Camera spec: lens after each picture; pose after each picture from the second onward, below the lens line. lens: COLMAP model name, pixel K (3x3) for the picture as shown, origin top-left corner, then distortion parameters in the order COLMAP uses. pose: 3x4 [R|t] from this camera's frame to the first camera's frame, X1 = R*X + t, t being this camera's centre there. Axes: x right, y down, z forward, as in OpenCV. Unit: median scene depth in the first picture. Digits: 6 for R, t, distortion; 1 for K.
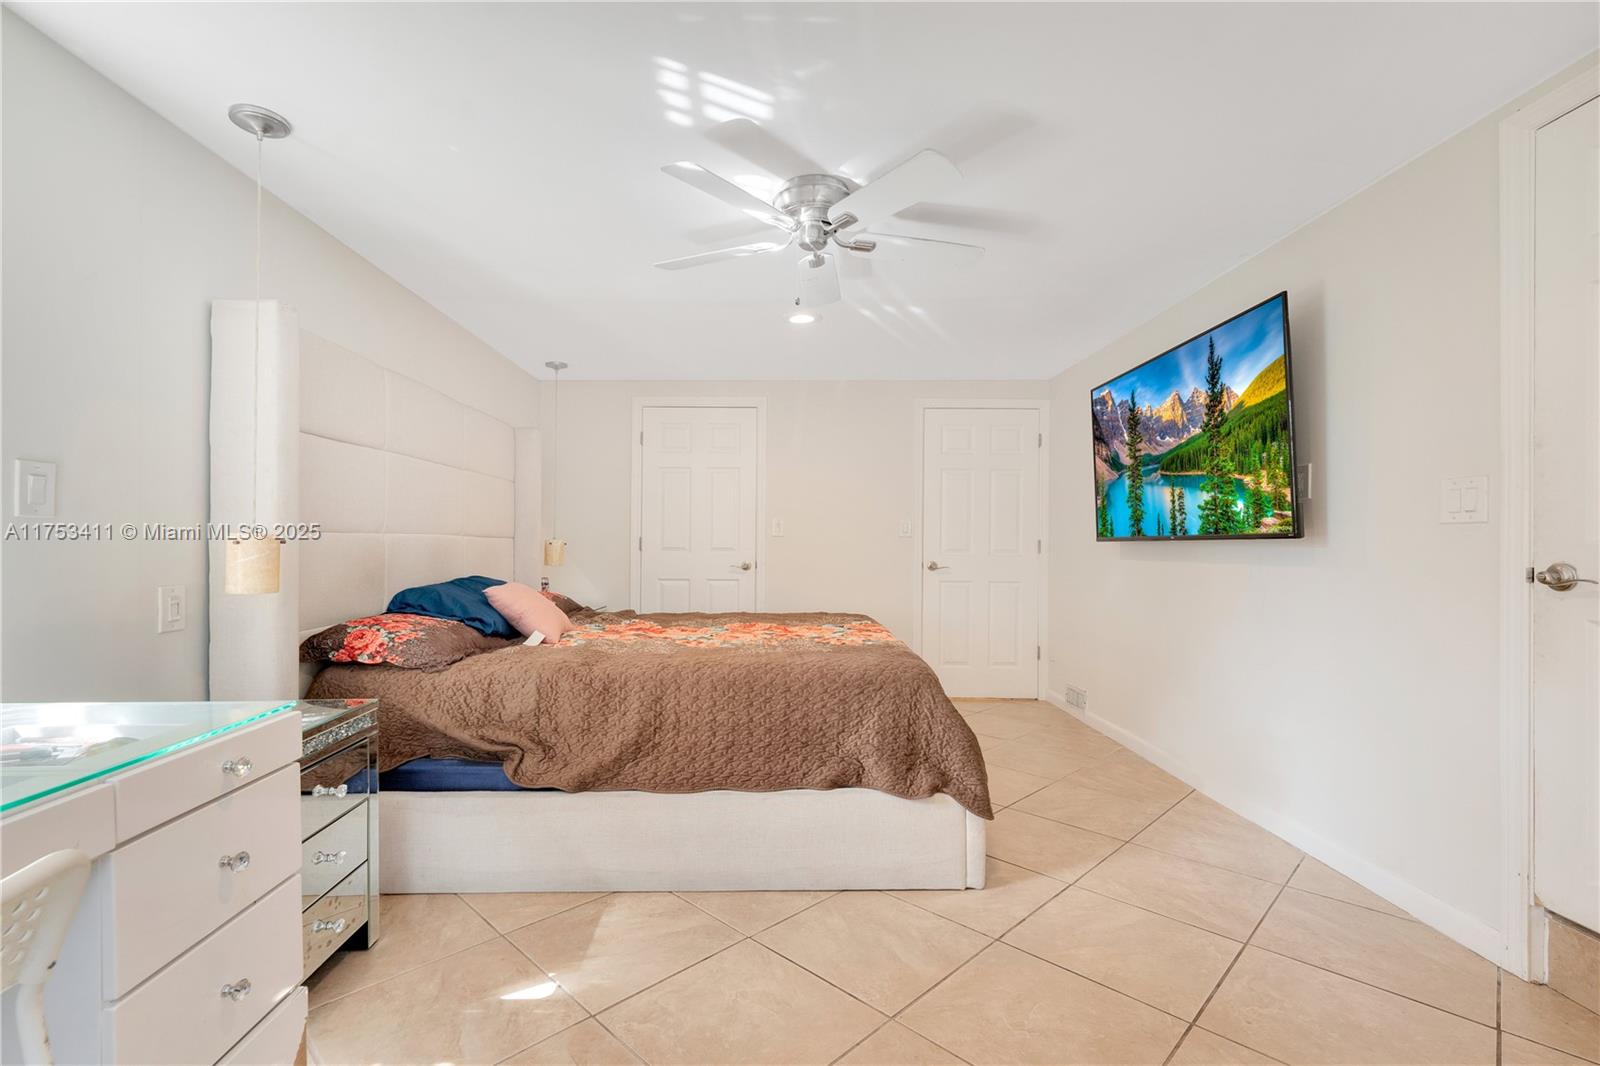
lens RADIAL K [[663.0, 0, 800.0], [0, 663.0, 533.0], [0, 0, 1]] dist [0.007376, 0.000272]
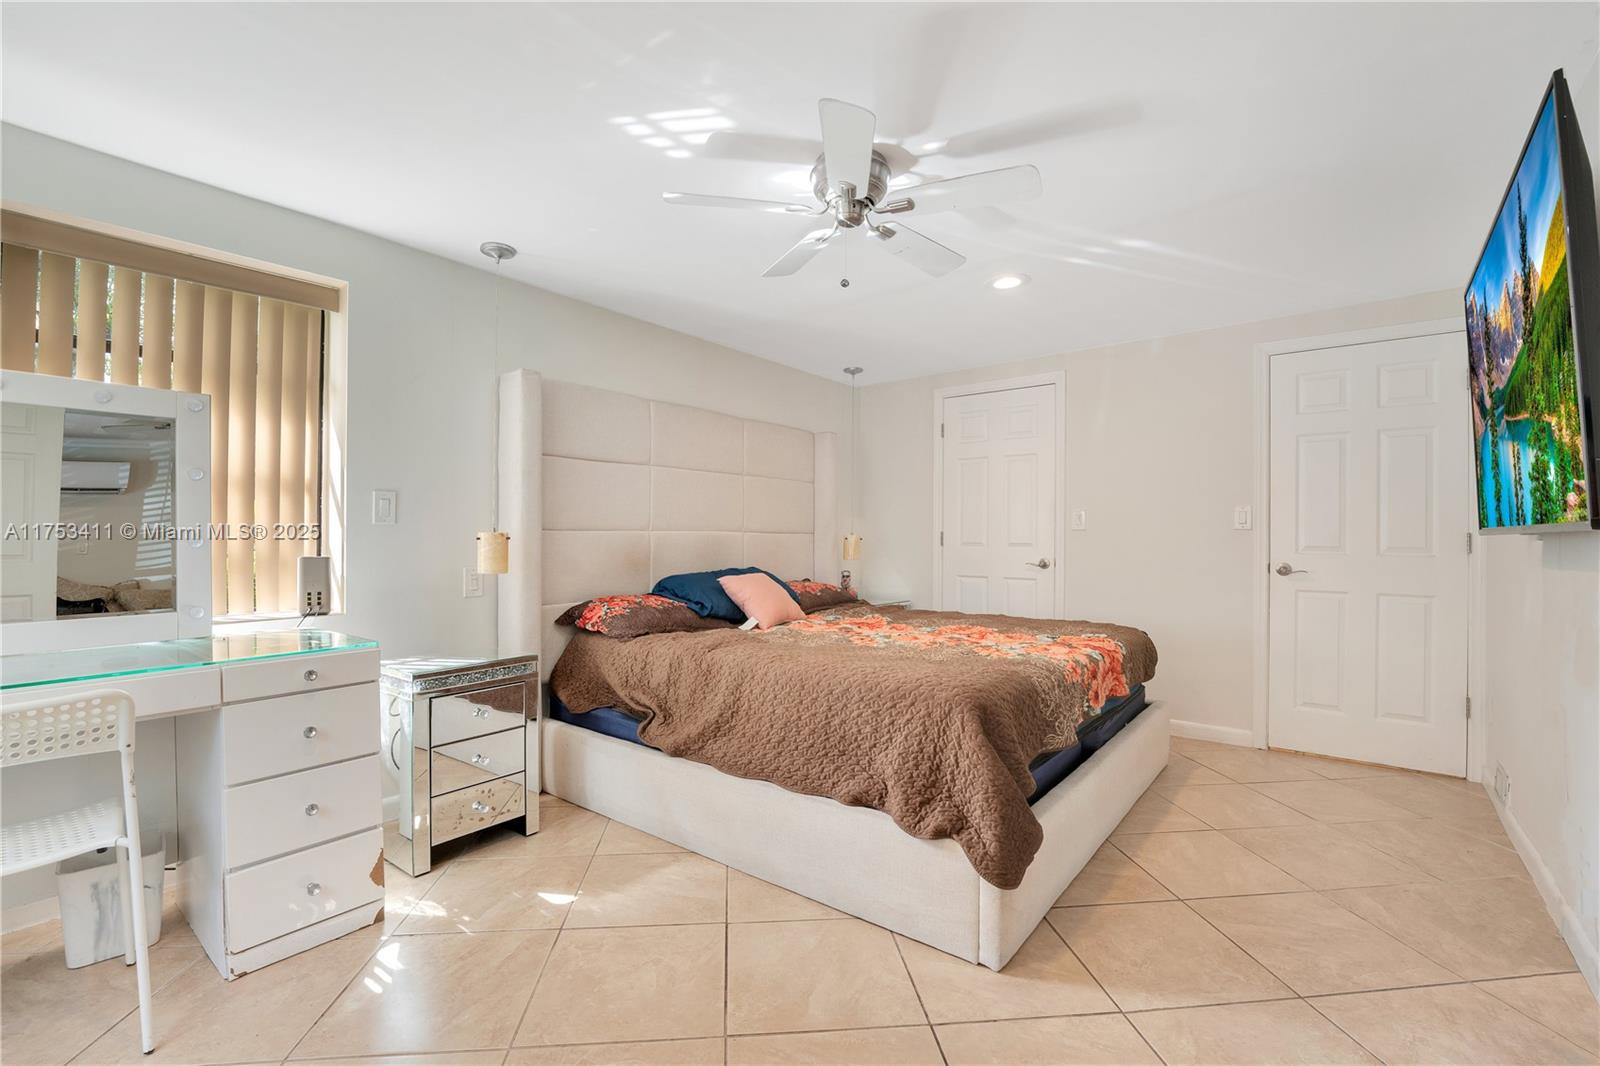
lens RADIAL K [[689.2, 0, 808.2], [0, 689.2, 521.4], [0, 0, 1]] dist [-0.014748, 0.000762]
pose [[0.794861, -0.015667, -0.606589, 0.563627], [0.010820, 0.999874, -0.011647, 0.001122], [0.606695, 0.002694, 0.794930, 0.193786]]
